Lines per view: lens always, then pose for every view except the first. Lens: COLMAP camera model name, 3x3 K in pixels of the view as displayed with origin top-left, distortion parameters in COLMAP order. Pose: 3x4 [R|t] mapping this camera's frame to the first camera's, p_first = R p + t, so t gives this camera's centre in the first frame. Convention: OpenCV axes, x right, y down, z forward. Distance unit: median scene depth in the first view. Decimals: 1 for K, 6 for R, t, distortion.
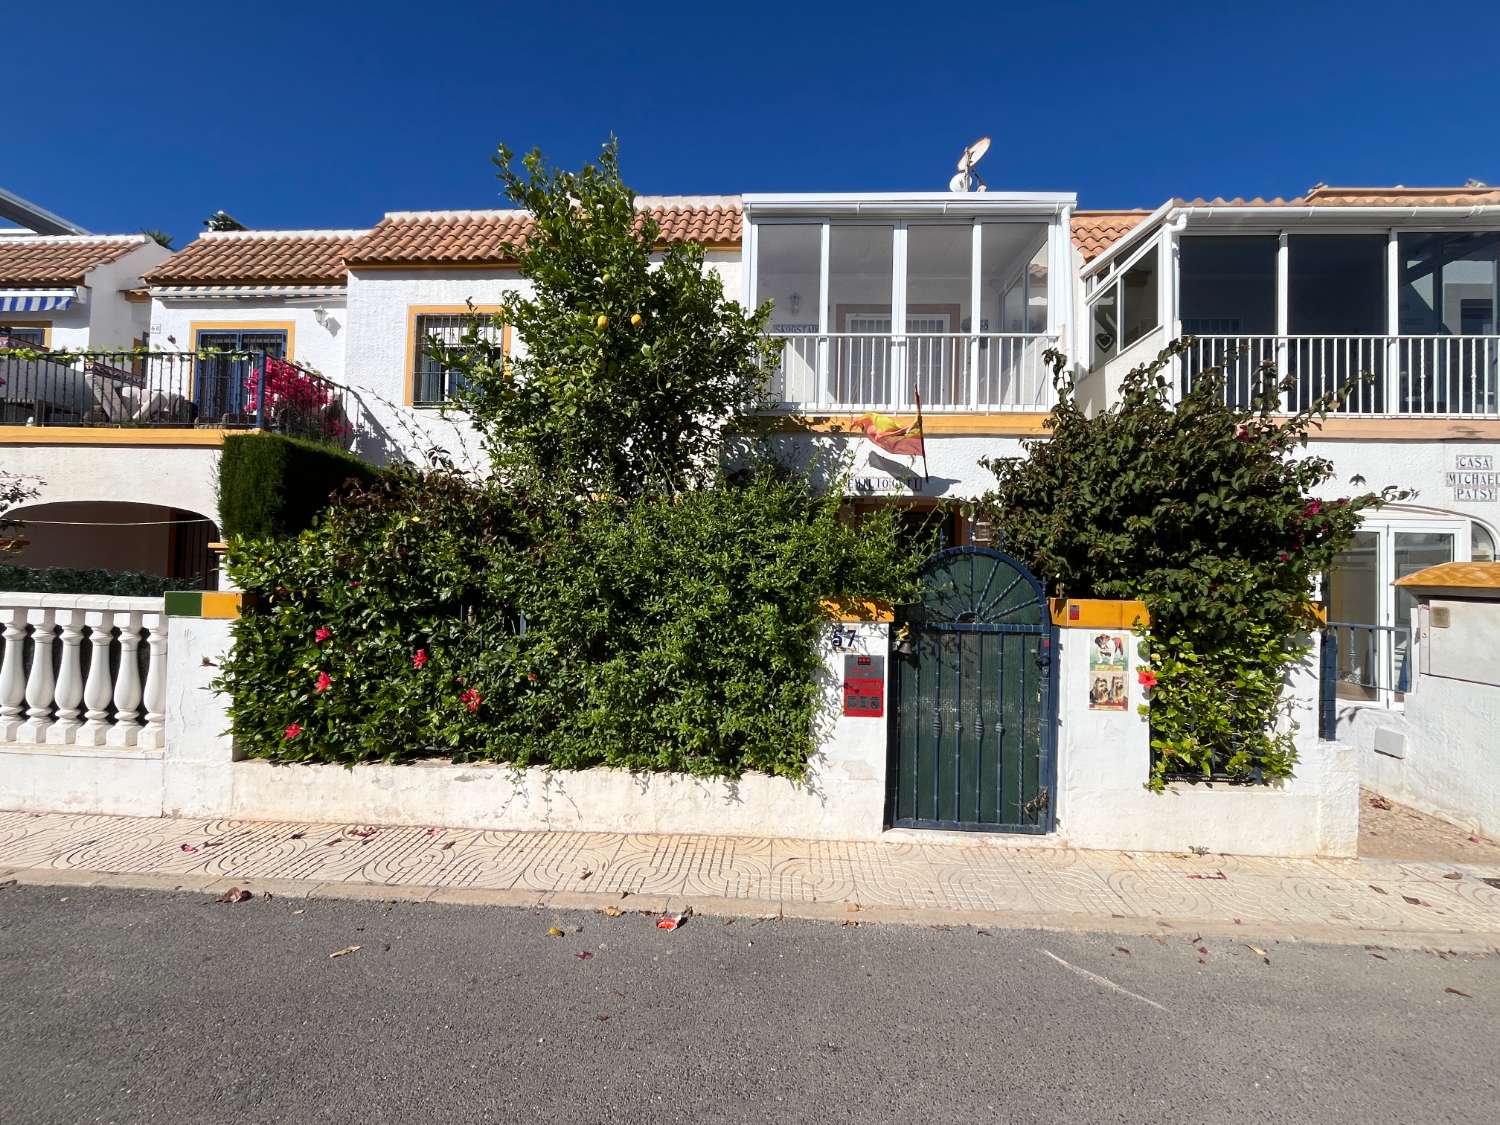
lens RADIAL K [[608.7, 0, 747.8], [0, 608.7, 561.6], [0, 0, 1]] dist [-0.003006, -0.001072]
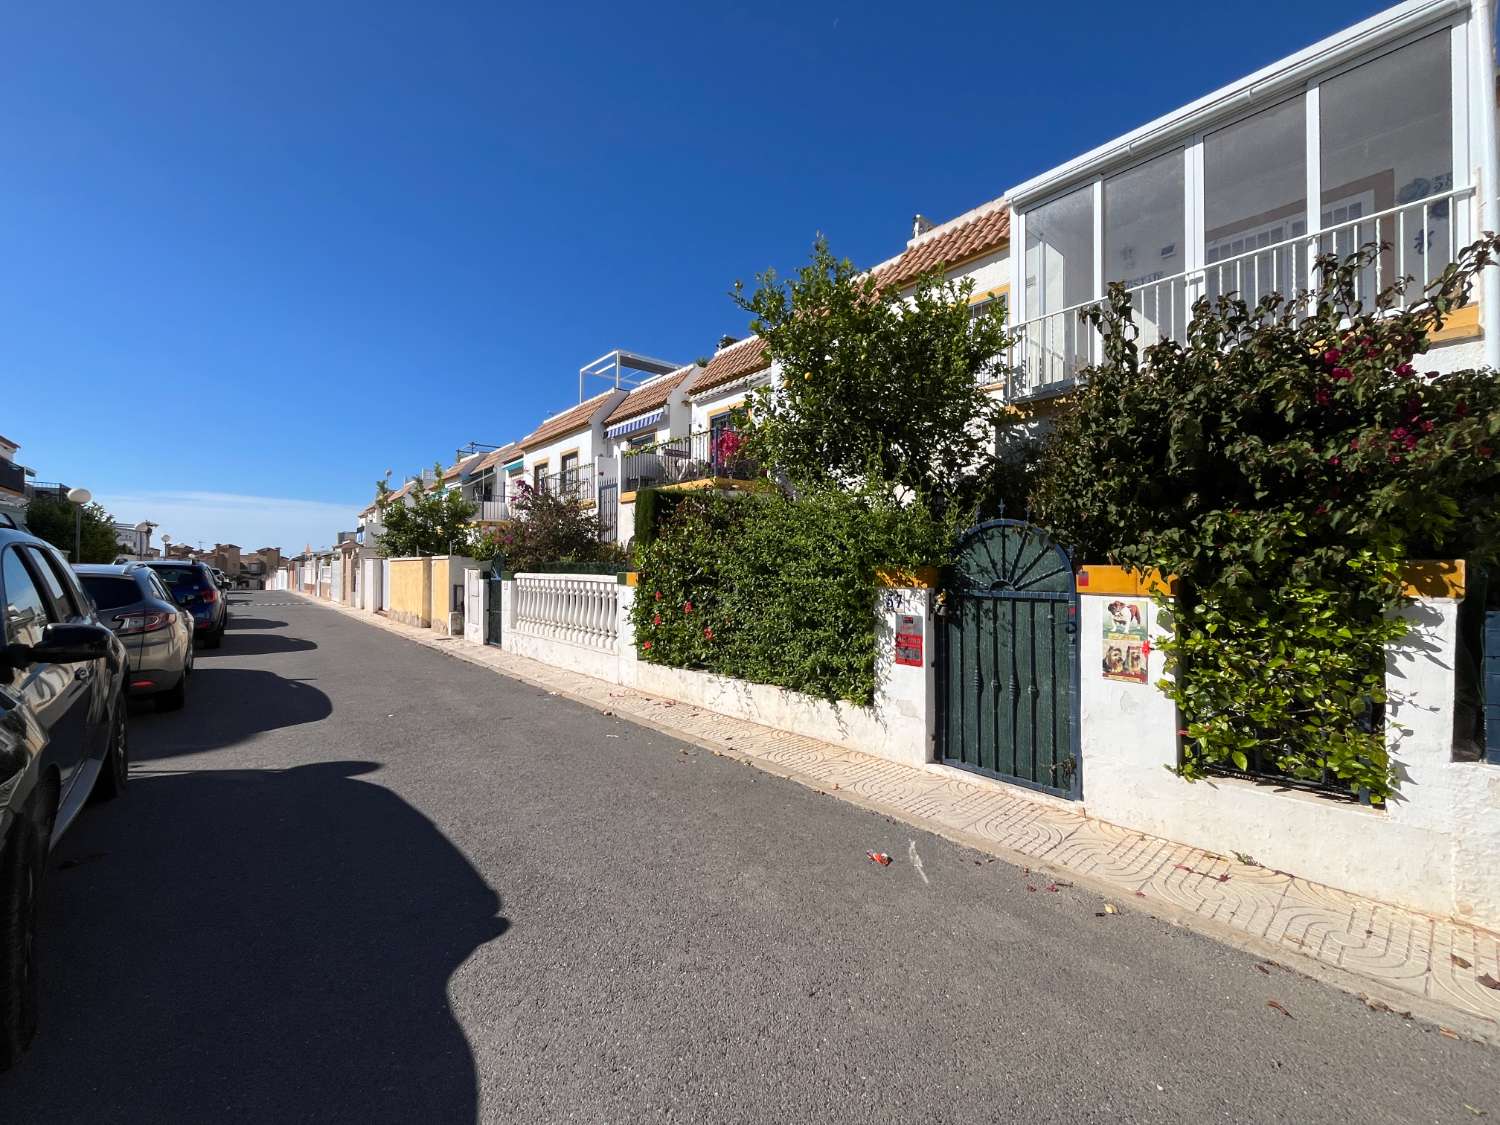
lens RADIAL K [[608.7, 0, 747.8], [0, 608.7, 561.6], [0, 0, 1]] dist [-0.003006, -0.001072]
pose [[0.686187, -0.027324, -0.726911, 0.853473], [0.027799, 0.999549, -0.011332, 0.049893], [0.726893, -0.012431, 0.686638, -0.075584]]
